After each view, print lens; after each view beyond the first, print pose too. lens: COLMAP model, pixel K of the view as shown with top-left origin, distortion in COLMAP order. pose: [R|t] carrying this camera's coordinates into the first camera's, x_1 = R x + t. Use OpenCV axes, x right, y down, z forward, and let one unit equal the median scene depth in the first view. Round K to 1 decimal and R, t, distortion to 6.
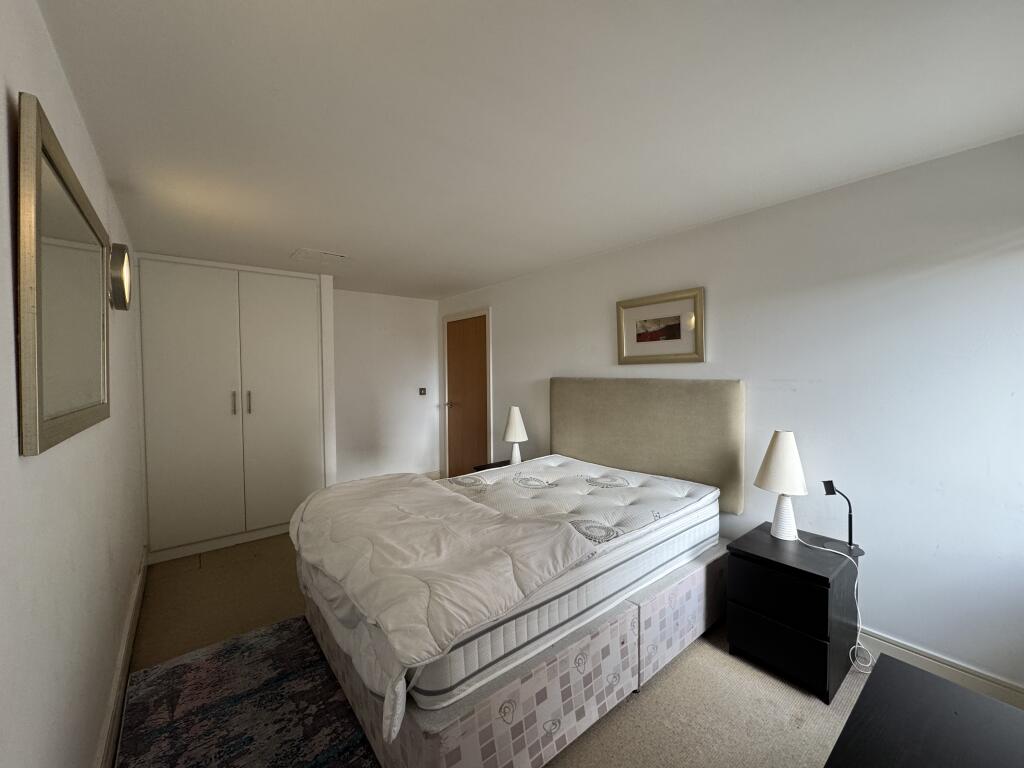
lens RADIAL K [[408.4, 0, 512.0], [0, 408.4, 384.0], [0, 0, 1]] dist [-0.000683, 0.000076]
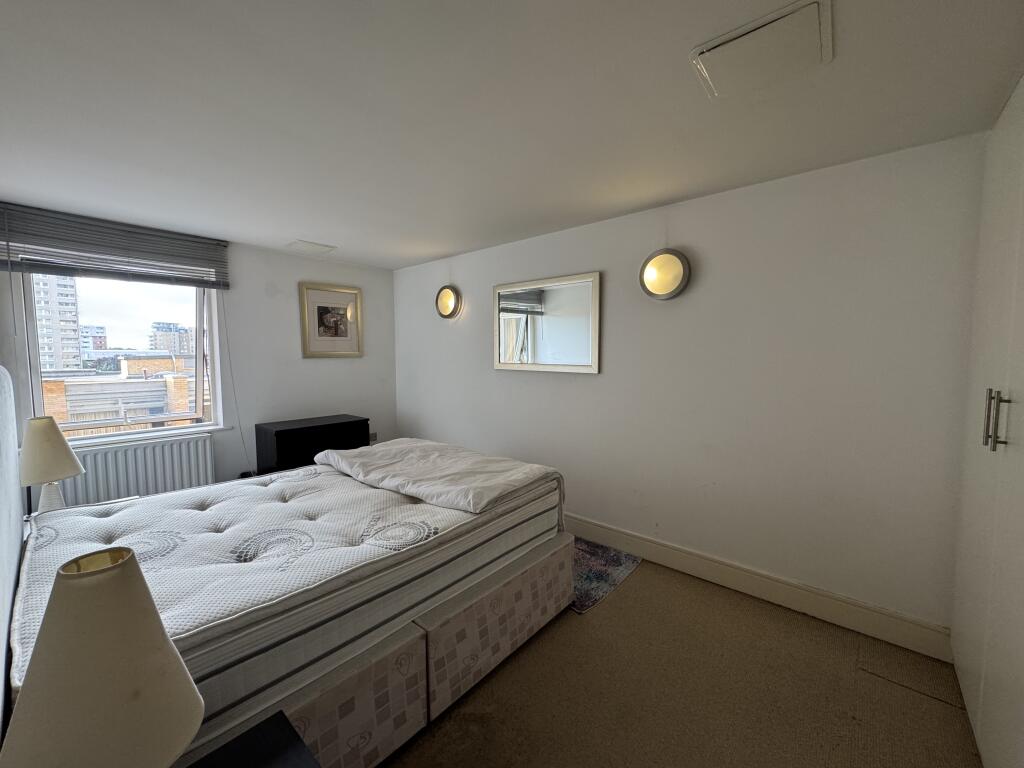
lens RADIAL K [[408.4, 0, 512.0], [0, 408.4, 384.0], [0, 0, 1]] dist [-0.000683, 0.000076]
pose [[-0.984633, 0.023416, -0.173061, -0.230541], [0.004530, 0.994062, 0.108724, -0.055072], [0.174579, 0.106270, -0.978892, 2.085947]]
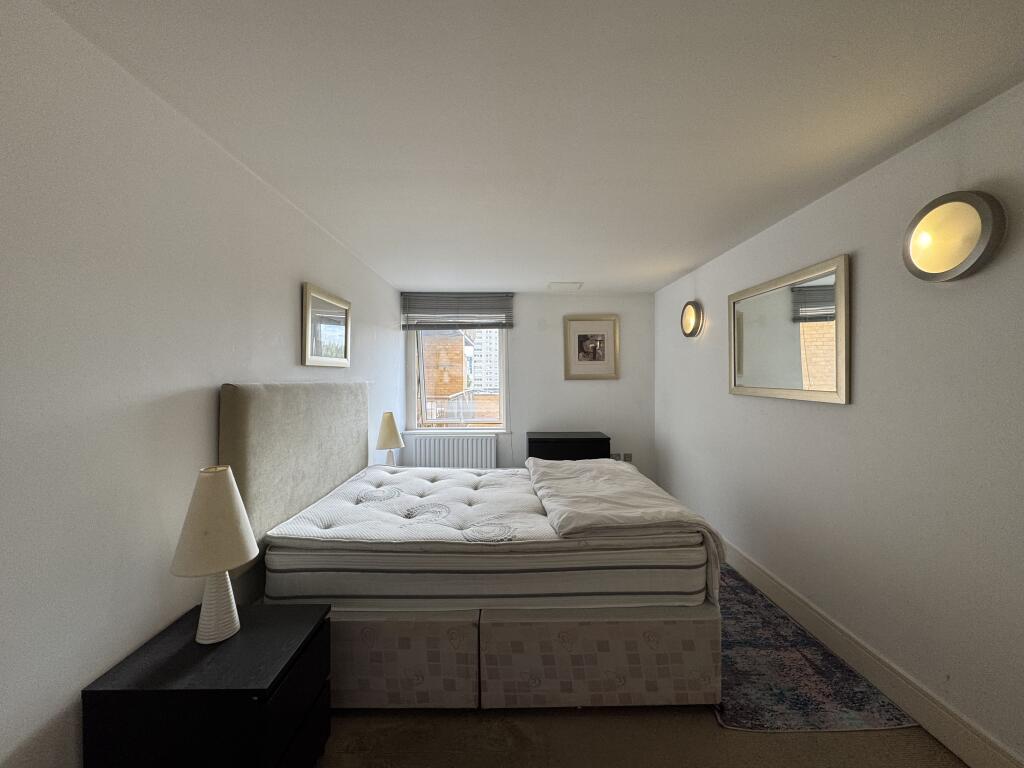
lens RADIAL K [[408.4, 0, 512.0], [0, 408.4, 384.0], [0, 0, 1]] dist [-0.000683, 0.000076]
pose [[-0.785209, 0.001486, 0.619229, -0.739775], [0.030821, 0.998851, 0.036686, -0.041779], [-0.618463, 0.047892, -0.784353, 1.973655]]
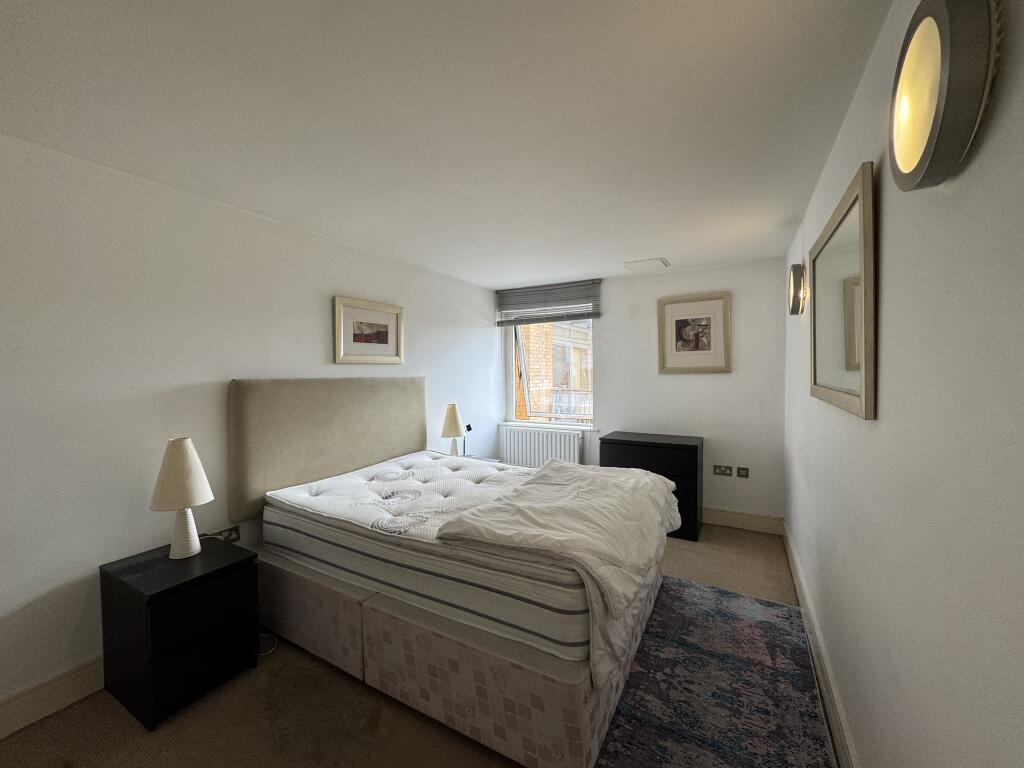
lens RADIAL K [[408.4, 0, 512.0], [0, 408.4, 384.0], [0, 0, 1]] dist [-0.000683, 0.000076]
pose [[-0.369368, -0.018902, 0.929091, -1.095967], [0.042435, 0.998407, 0.037183, -0.026488], [-0.928314, 0.053160, -0.367978, 1.413141]]
